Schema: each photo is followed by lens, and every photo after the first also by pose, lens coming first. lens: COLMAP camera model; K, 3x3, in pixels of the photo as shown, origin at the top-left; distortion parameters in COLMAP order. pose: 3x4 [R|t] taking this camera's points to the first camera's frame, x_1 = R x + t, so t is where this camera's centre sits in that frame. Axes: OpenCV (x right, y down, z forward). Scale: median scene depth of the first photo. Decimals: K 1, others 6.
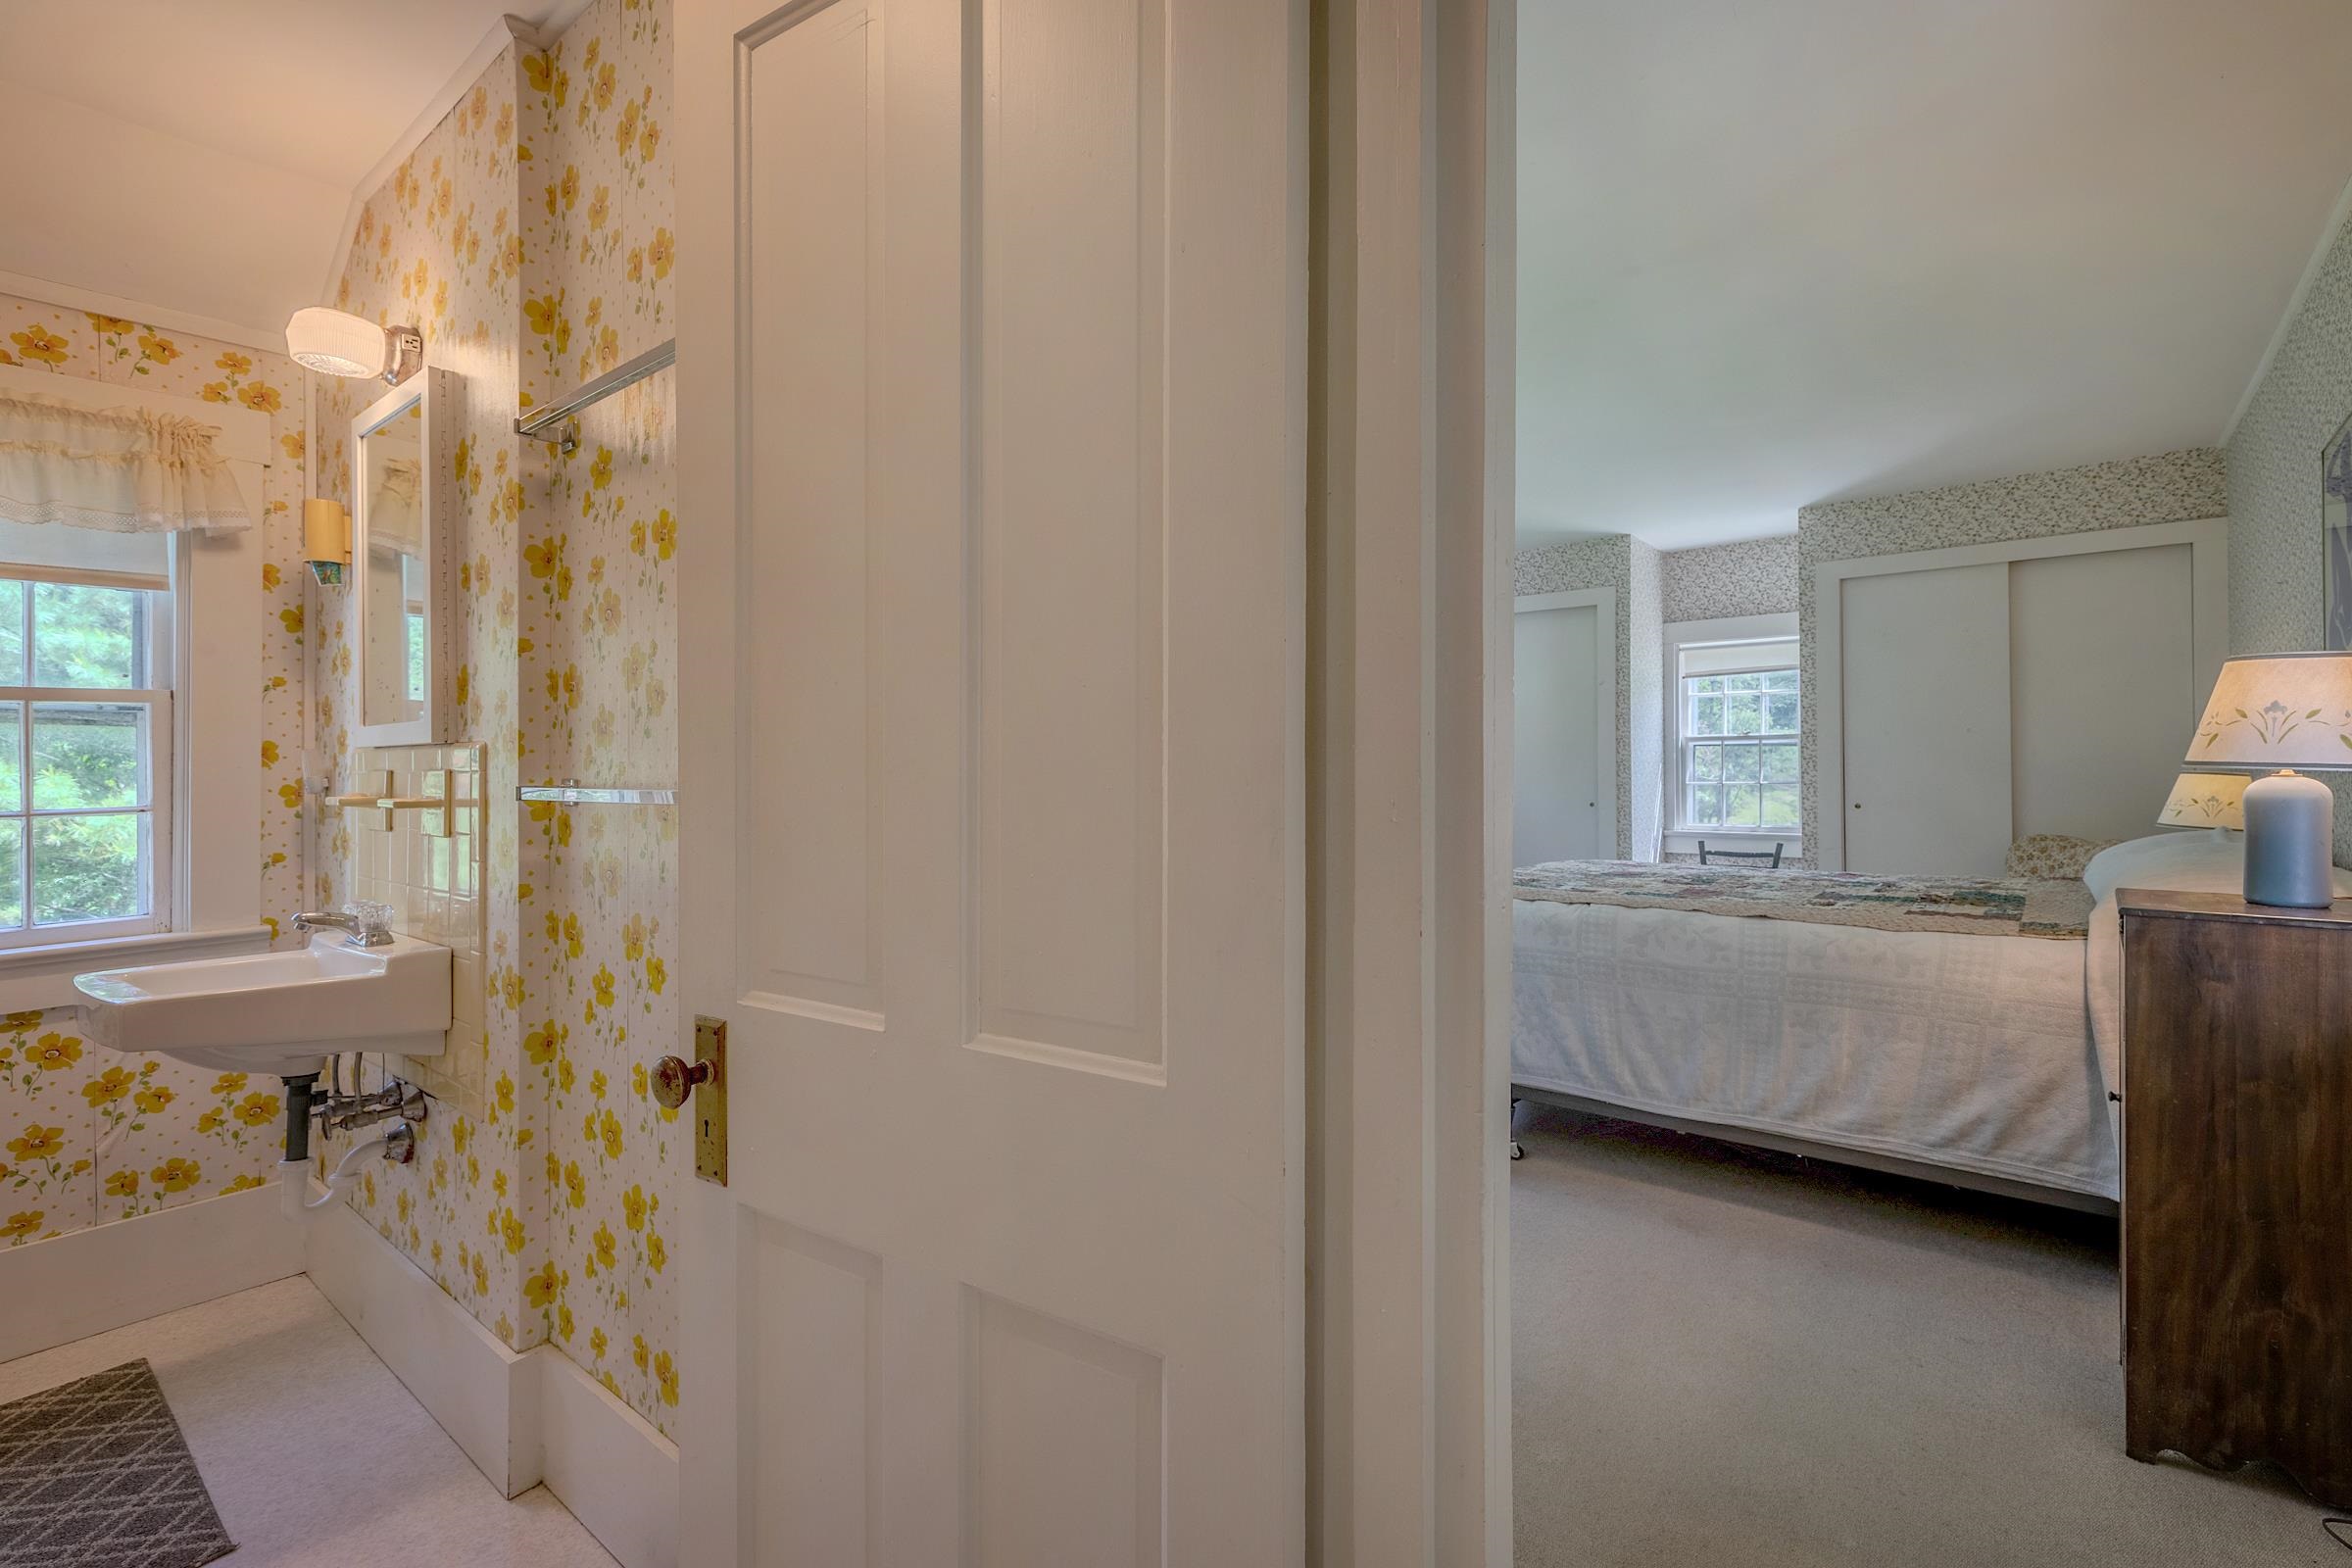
lens RADIAL K [[1081.7, 0, 1176.5], [0, 1081.7, 773.6], [0, 0, 1]] dist [-0.002938, -0.000964]
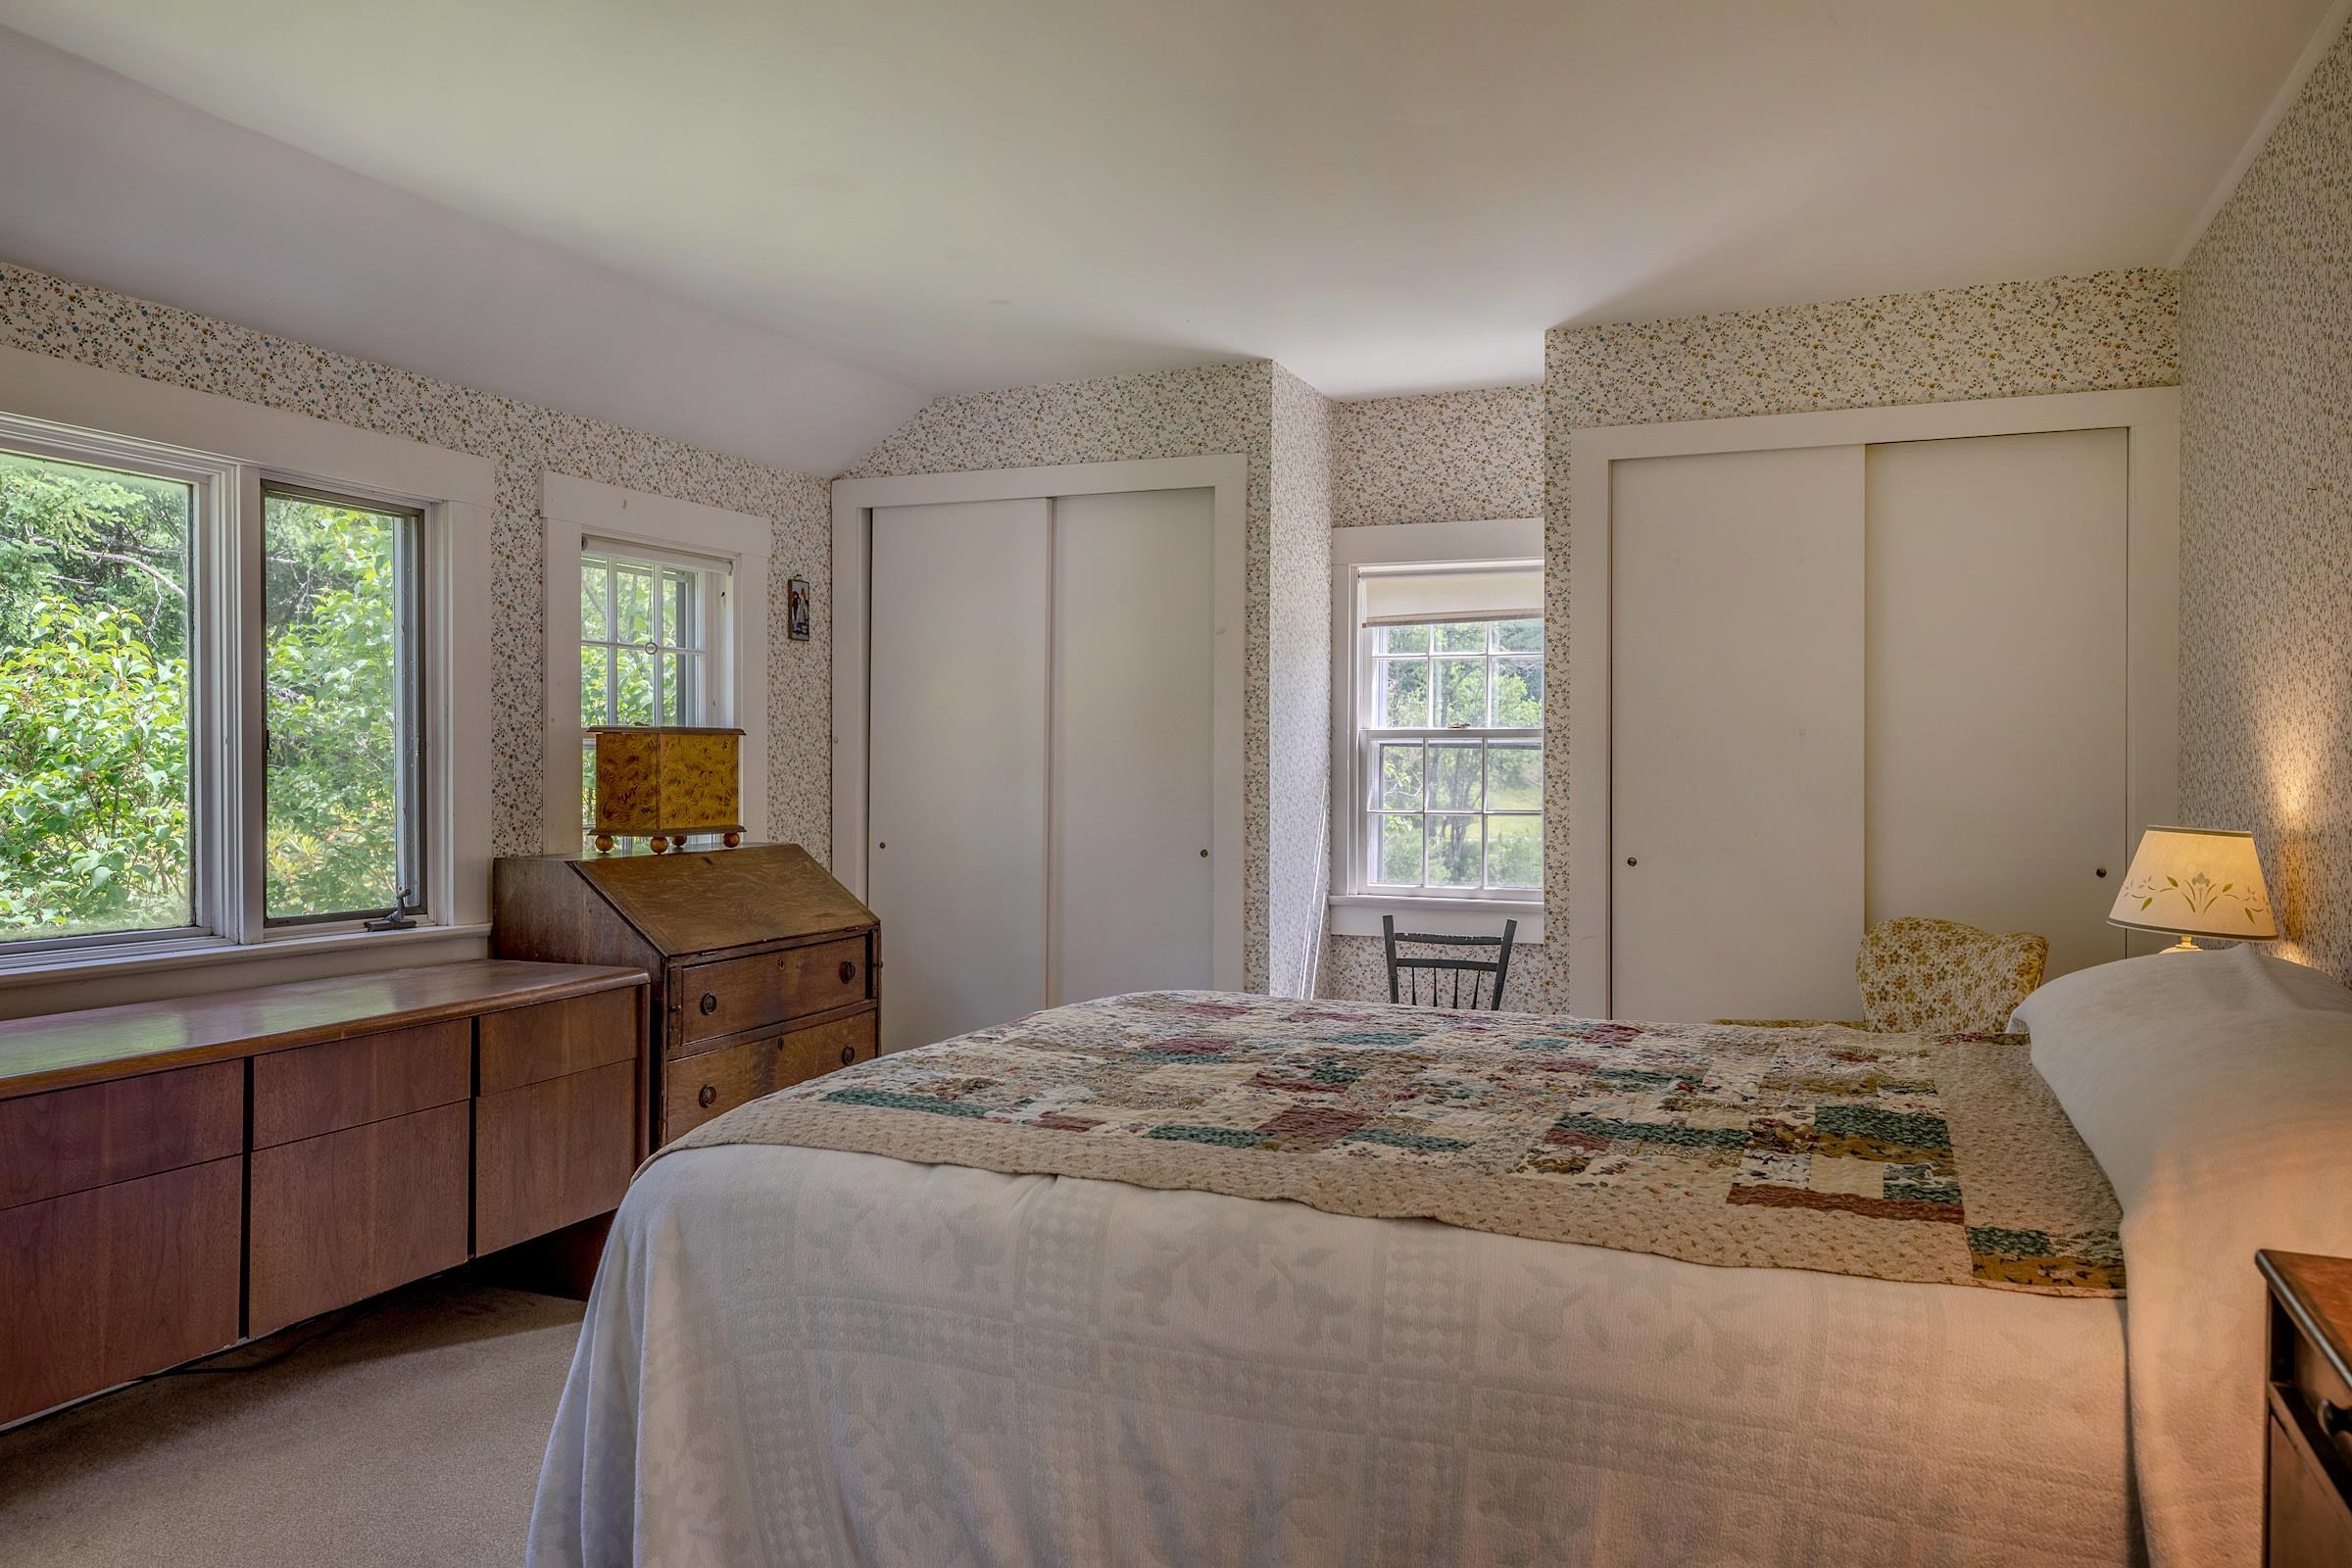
lens RADIAL K [[1703.4, 0, 1174.6], [0, 1703.4, 782.2], [0, 0, 1]] dist [-0.002231, 0.001296]
pose [[0.954940, 0.004226, 0.296770, 0.200474], [-0.008492, 0.999878, 0.013088, -0.032043], [-0.296678, -0.015018, 0.954859, 0.321605]]
